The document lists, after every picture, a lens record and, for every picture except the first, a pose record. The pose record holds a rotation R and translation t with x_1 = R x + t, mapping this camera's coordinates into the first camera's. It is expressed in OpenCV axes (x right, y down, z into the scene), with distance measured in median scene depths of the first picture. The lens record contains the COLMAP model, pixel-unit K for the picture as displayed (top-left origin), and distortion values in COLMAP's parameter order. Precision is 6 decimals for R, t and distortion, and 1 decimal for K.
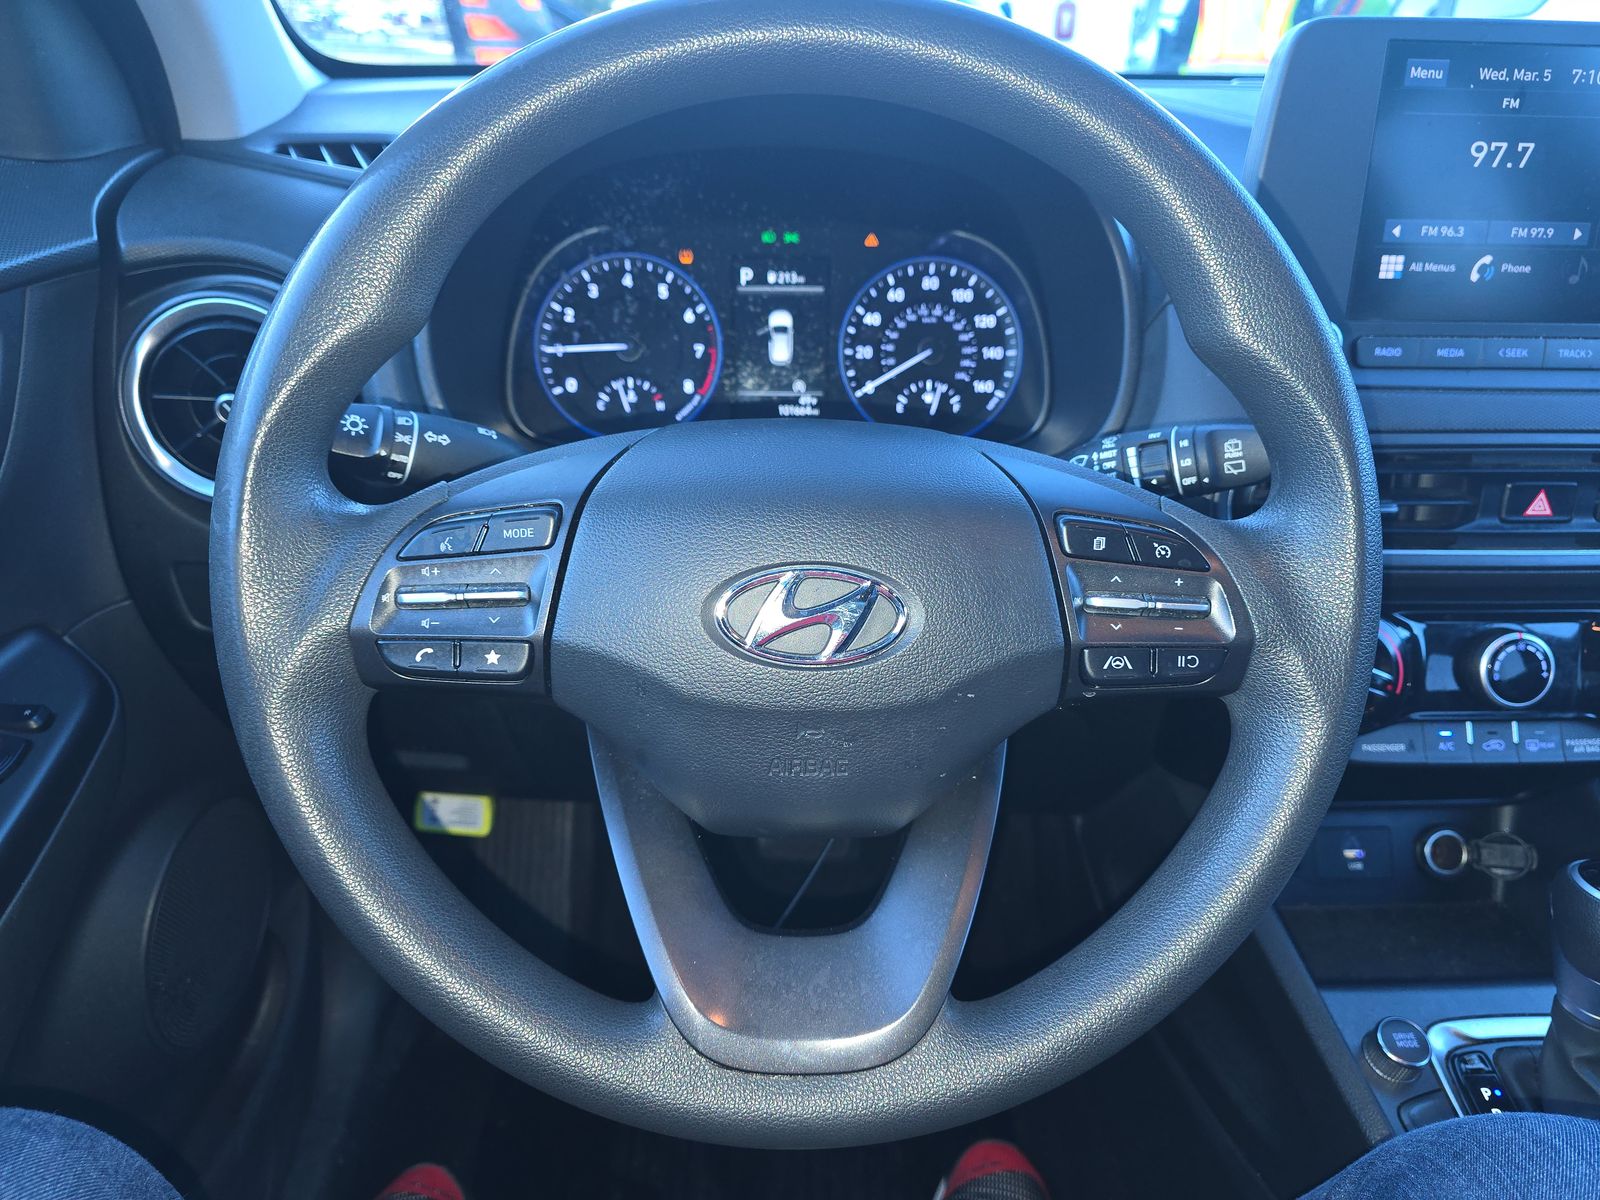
lens RADIAL K [[1085.9, 0, 794.8], [0, 1085.9, 600.6], [0, 0, 1]] dist [0.001775, -0.021438]
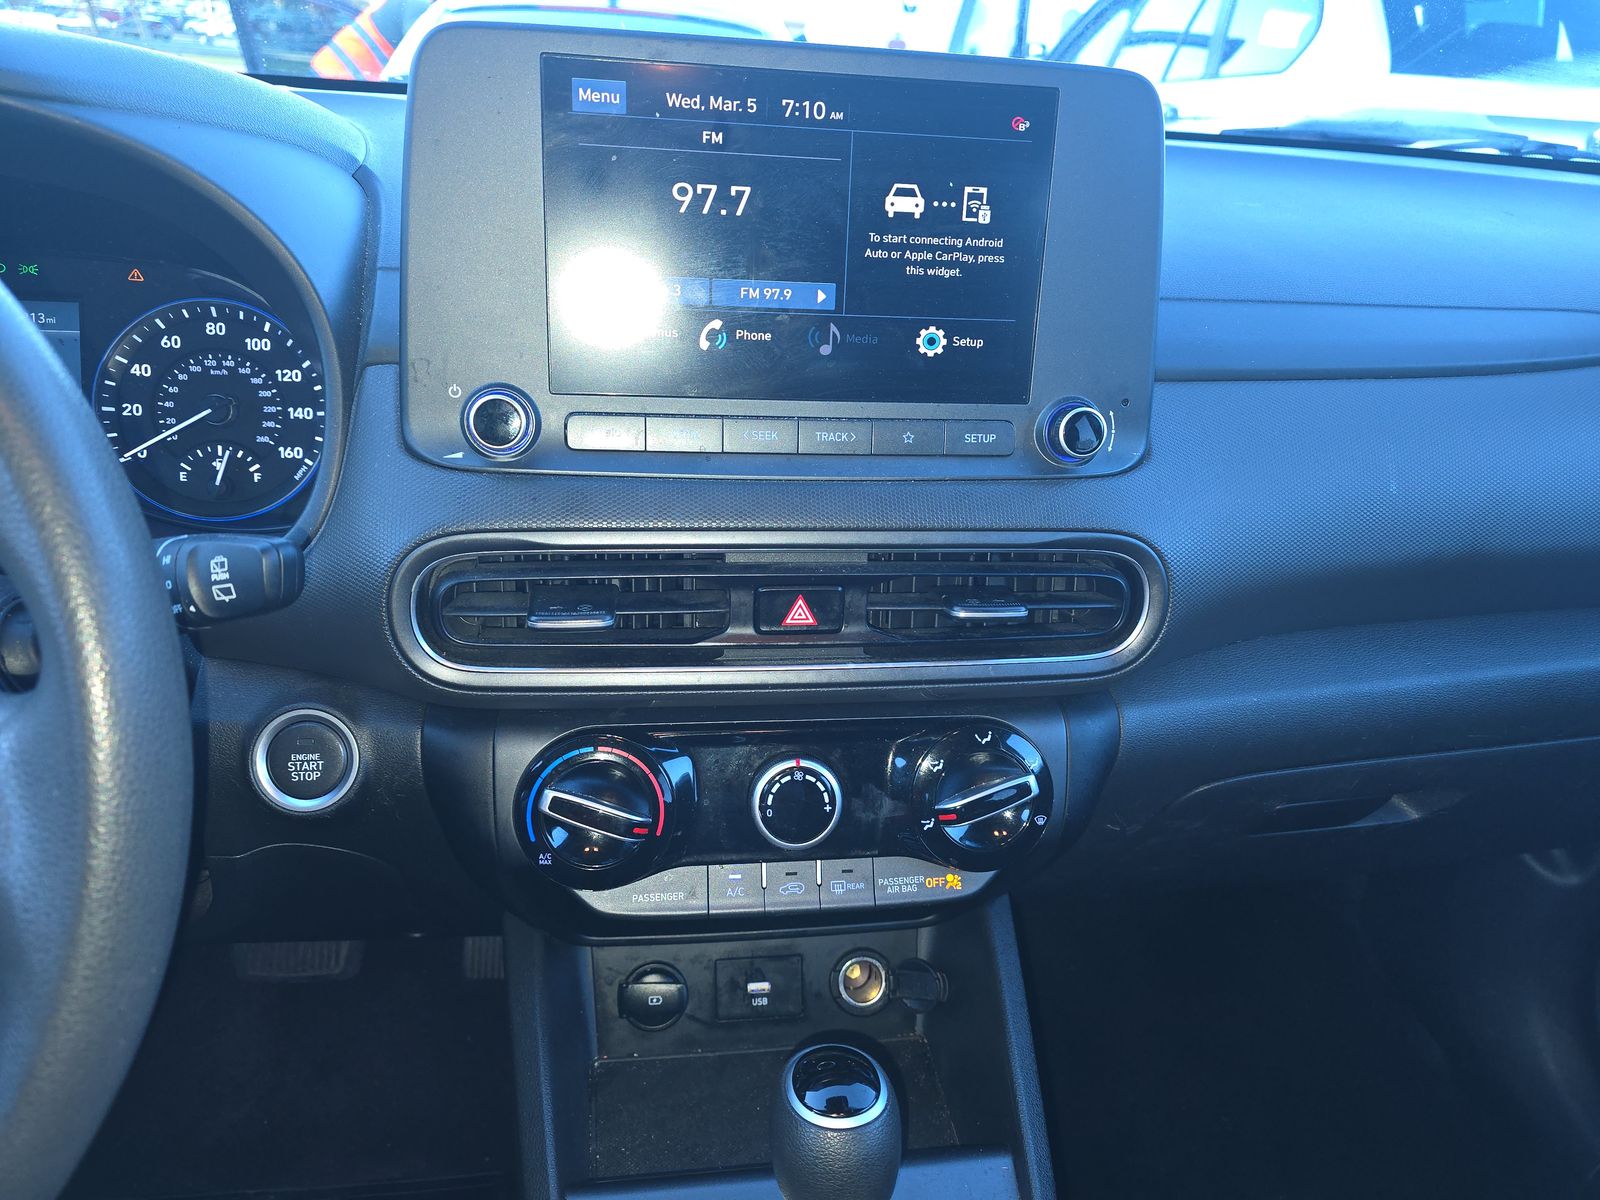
lens RADIAL K [[1085.9, 0, 795.0], [0, 1085.9, 604.5], [0, 0, 1]] dist [0.001775, -0.021438]
pose [[0.991759, -0.003886, 0.128060, 0.459882], [0.006133, 0.999834, -0.017161, -0.064310], [-0.127972, 0.017805, 0.991618, 0.124510]]
